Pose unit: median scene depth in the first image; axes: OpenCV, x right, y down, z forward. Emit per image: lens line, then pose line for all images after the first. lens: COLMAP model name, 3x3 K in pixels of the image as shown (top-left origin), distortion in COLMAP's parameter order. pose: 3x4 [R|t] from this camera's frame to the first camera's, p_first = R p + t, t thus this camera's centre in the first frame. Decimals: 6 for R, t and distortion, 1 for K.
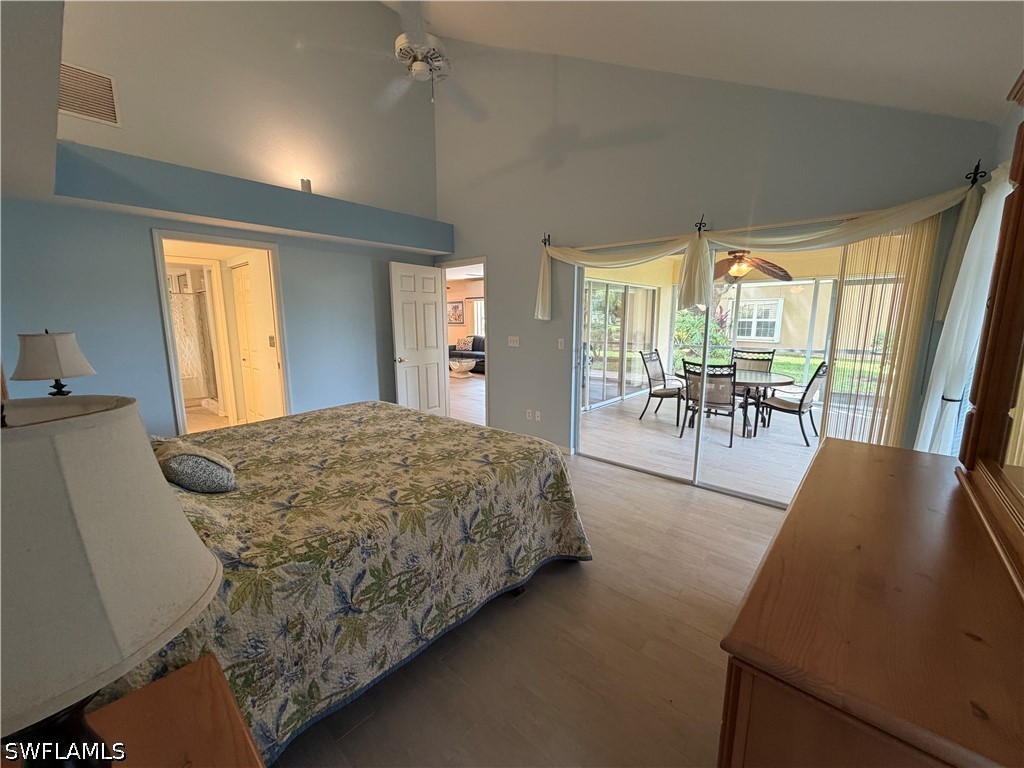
lens RADIAL K [[406.3, 0, 513.5], [0, 406.3, 384.2], [0, 0, 1]] dist [-0.000450, 0.000383]
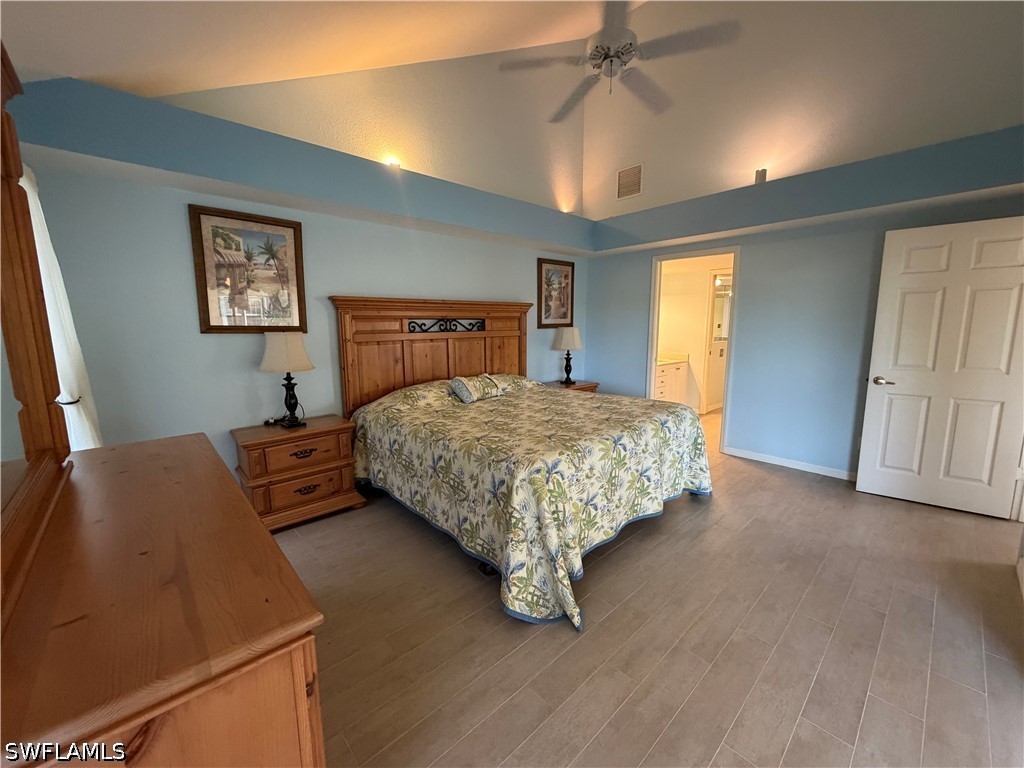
lens RADIAL K [[406.3, 0, 511.5], [0, 406.3, 383.4], [0, 0, 1]] dist [-0.000450, 0.000383]
pose [[-0.089719, 0.149265, -0.984719, 1.042922], [-0.159093, 0.973863, 0.162114, -0.161279], [0.983179, 0.171206, -0.063627, 1.115544]]
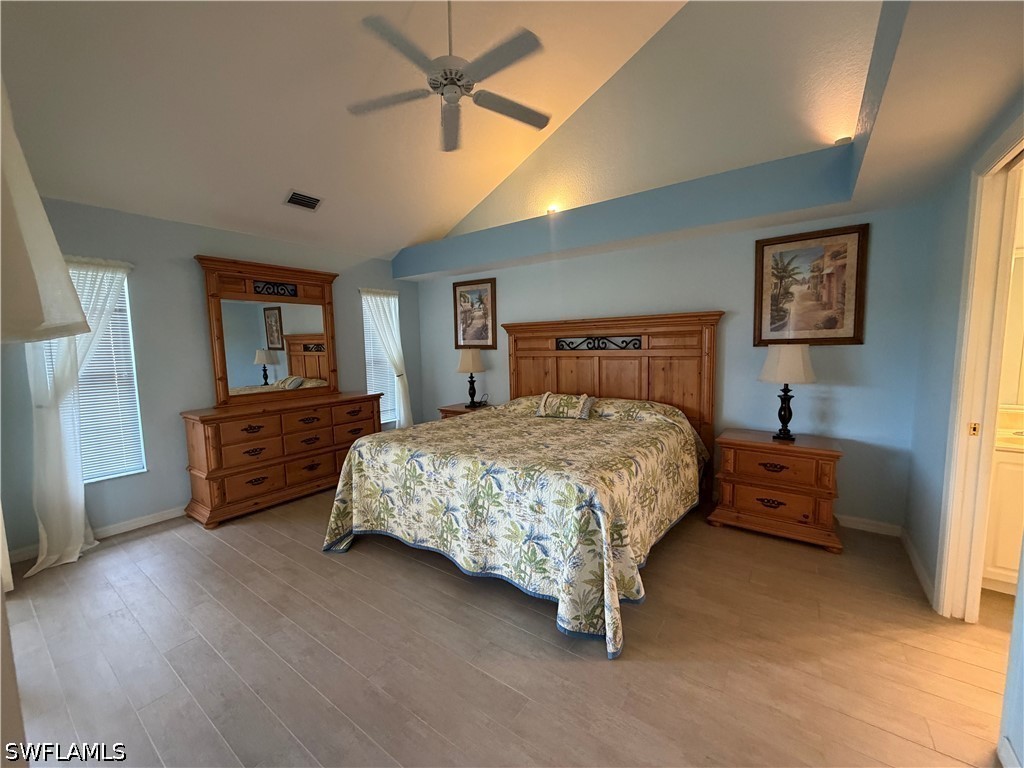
lens RADIAL K [[406.3, 0, 507.9], [0, 406.3, 381.6], [0, 0, 1]] dist [-0.000450, 0.000383]
pose [[-0.993391, 0.034606, -0.109442, -0.531553], [0.005480, 0.966681, 0.255924, -0.443070], [0.114652, 0.253633, -0.960482, 2.825863]]
